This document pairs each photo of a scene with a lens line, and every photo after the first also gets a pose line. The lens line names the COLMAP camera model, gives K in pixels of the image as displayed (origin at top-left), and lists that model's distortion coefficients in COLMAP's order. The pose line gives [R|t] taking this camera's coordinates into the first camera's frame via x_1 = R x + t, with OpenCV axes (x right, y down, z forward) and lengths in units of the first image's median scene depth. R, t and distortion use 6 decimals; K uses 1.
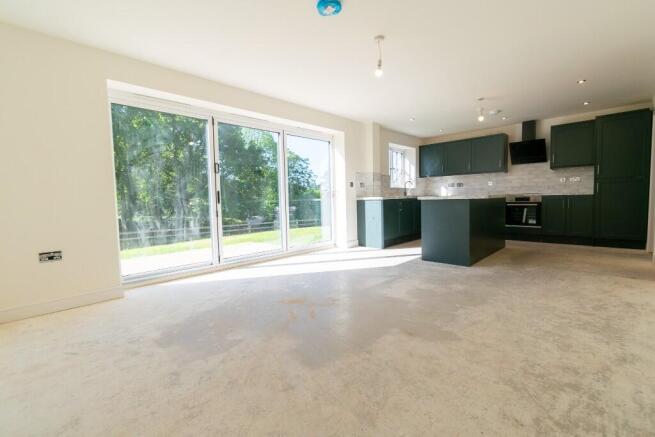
lens RADIAL K [[288.2, 0, 324.2], [0, 288.2, 216.4], [0, 0, 1]] dist [0.005722, -0.001880]
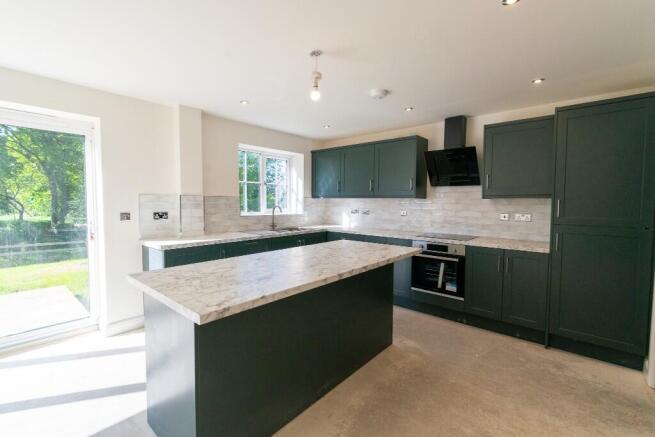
lens RADIAL K [[288.2, 0, 326.9], [0, 288.2, 216.2], [0, 0, 1]] dist [0.005722, -0.001880]
pose [[0.998091, 0.026306, 0.055887, 0.417136], [-0.025786, 0.999617, -0.010004, -0.109044], [-0.056128, 0.008544, 0.998387, 0.416453]]
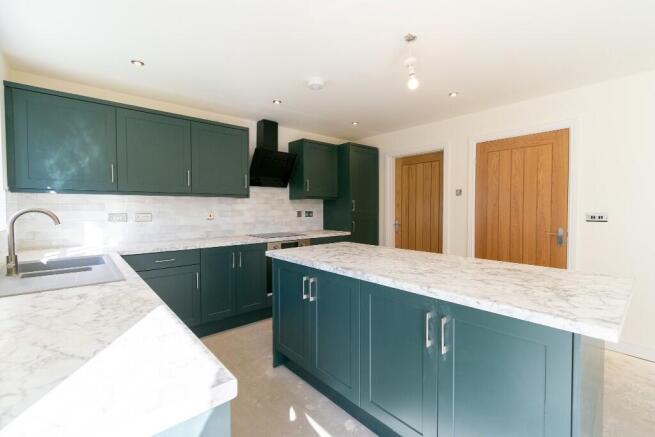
lens RADIAL K [[288.2, 0, 331.1], [0, 288.2, 208.7], [0, 0, 1]] dist [0.005722, -0.001880]
pose [[0.075198, 0.010068, 0.997118, 0.089058], [0.054358, 0.998421, -0.014180, -0.121560], [-0.995686, 0.055267, 0.074532, 0.838067]]
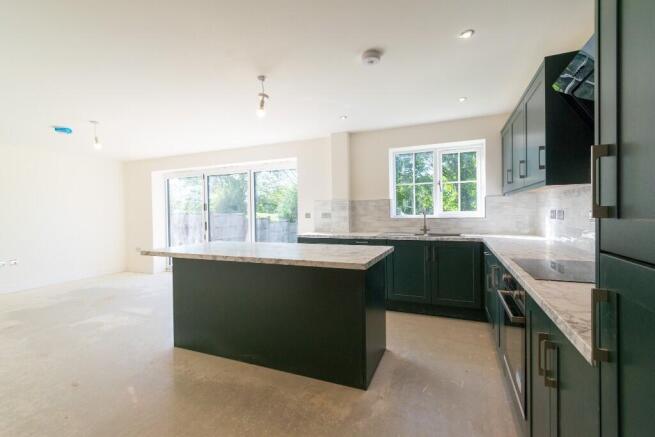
lens RADIAL K [[288.2, 0, 330.1], [0, 288.2, 220.3], [0, 0, 1]] dist [0.005722, -0.001880]
pose [[0.365226, 0.045925, -0.929785, 0.853144], [-0.052535, 0.998207, 0.028669, -0.117805], [0.929435, 0.038376, 0.366984, 0.712312]]
